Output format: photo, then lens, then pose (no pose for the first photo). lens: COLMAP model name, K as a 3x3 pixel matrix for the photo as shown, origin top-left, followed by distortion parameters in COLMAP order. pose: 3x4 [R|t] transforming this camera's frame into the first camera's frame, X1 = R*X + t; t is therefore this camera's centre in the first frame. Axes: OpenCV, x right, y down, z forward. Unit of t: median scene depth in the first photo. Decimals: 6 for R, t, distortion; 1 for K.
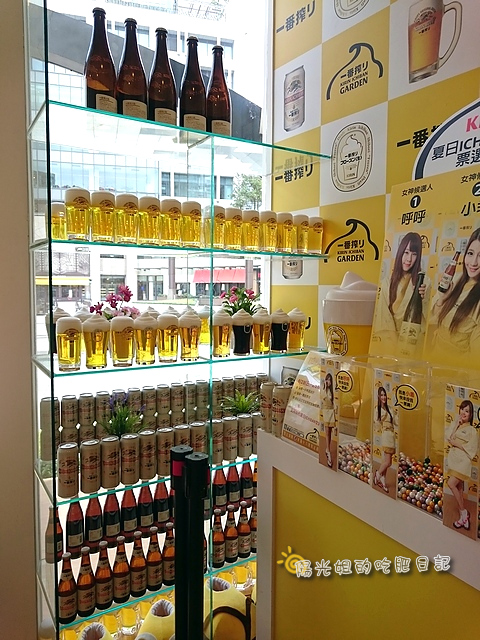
lens RADIAL K [[478.7, 0, 240.0], [0, 478.7, 315.4], [0, 0, 1]] dist [0.005271, -0.000268]
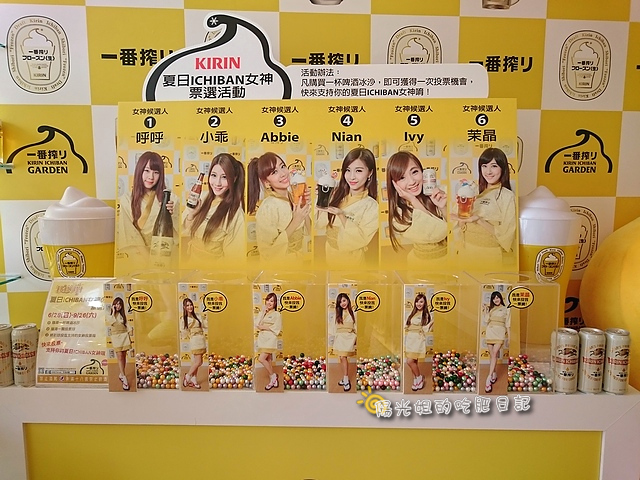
lens RADIAL K [[478.7, 0, 319.8], [0, 478.7, 242.2], [0, 0, 1]] dist [0.005271, -0.000268]
pose [[0.510601, -0.106492, 0.853197, -0.414935], [0.055211, 0.994313, 0.091064, -0.055046], [-0.858043, 0.000608, 0.513577, 0.147253]]
